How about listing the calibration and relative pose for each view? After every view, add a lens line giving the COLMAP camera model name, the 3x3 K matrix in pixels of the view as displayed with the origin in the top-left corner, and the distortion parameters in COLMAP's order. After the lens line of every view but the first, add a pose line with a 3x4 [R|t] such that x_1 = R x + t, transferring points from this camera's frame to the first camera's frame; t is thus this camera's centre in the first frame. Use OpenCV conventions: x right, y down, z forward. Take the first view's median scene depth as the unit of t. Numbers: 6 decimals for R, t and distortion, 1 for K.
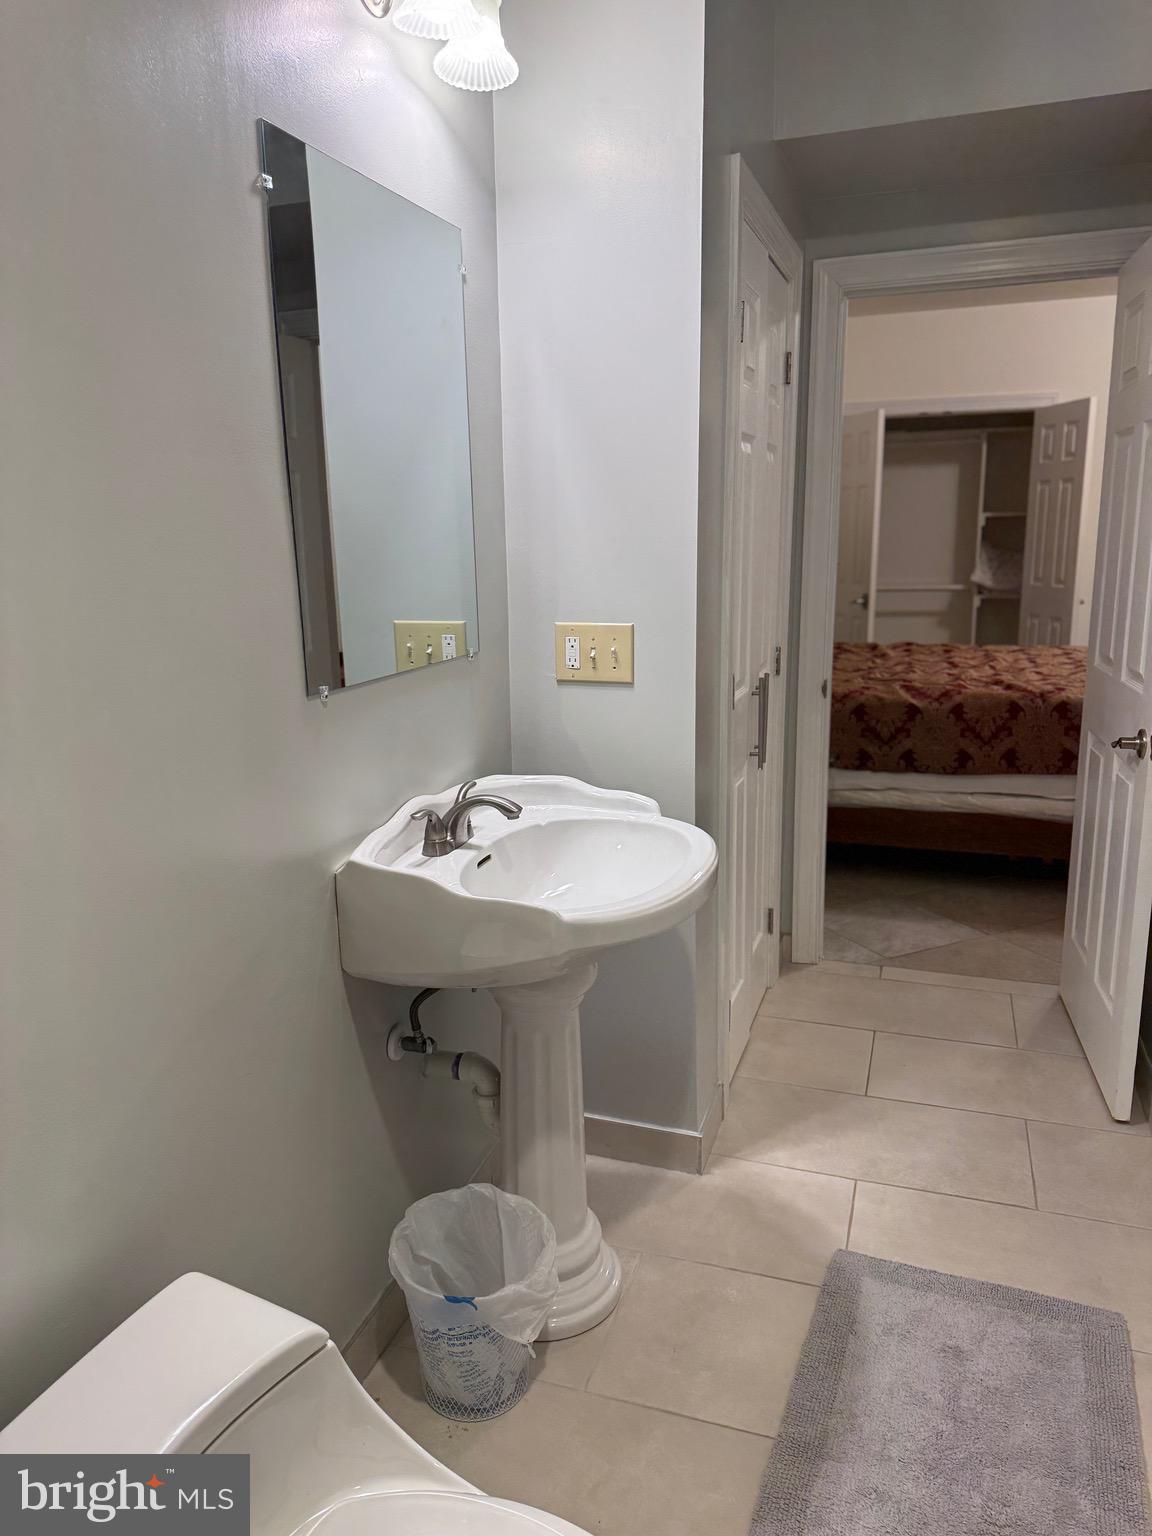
lens RADIAL K [[1083.7, 0, 564.9], [0, 1083.7, 752.8], [0, 0, 1]] dist [0.030025, -0.013923]
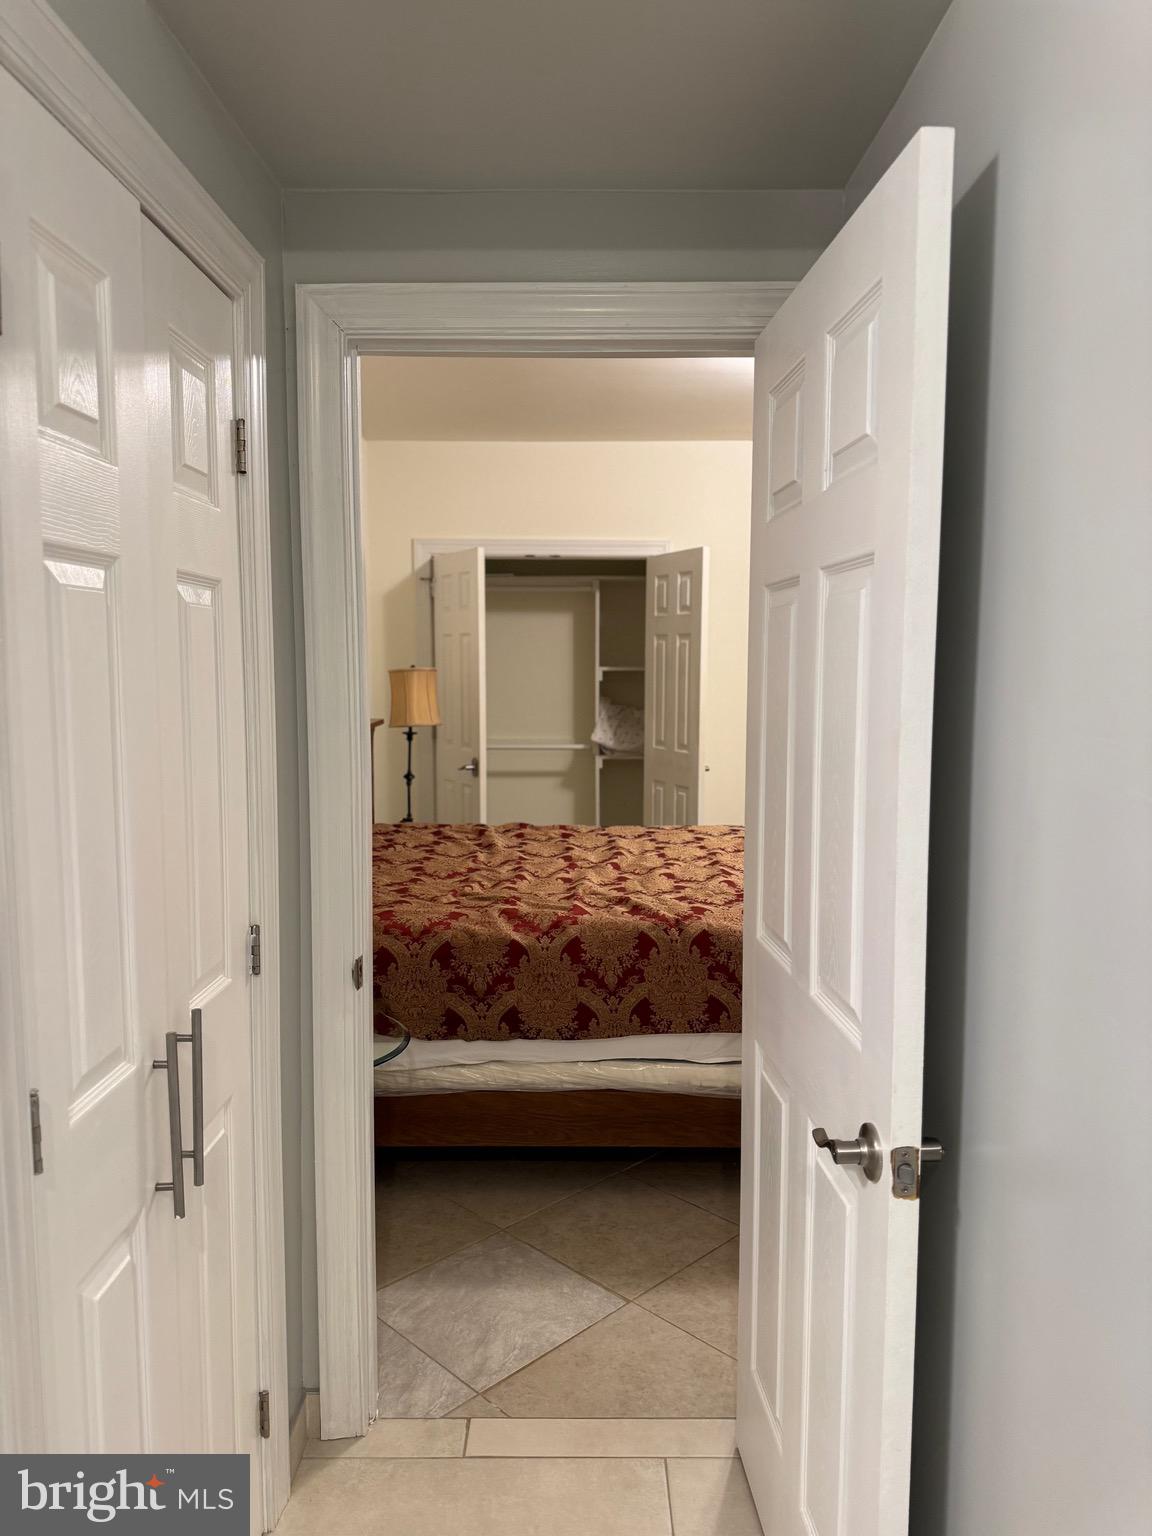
lens RADIAL K [[1083.7, 0, 573.8], [0, 1083.7, 771.2], [0, 0, 1]] dist [0.030025, -0.013923]
pose [[0.946335, -0.015117, 0.322834, 0.124941], [0.048767, 0.994147, -0.096401, -0.084488], [-0.319487, 0.106971, 0.941533, 0.295109]]
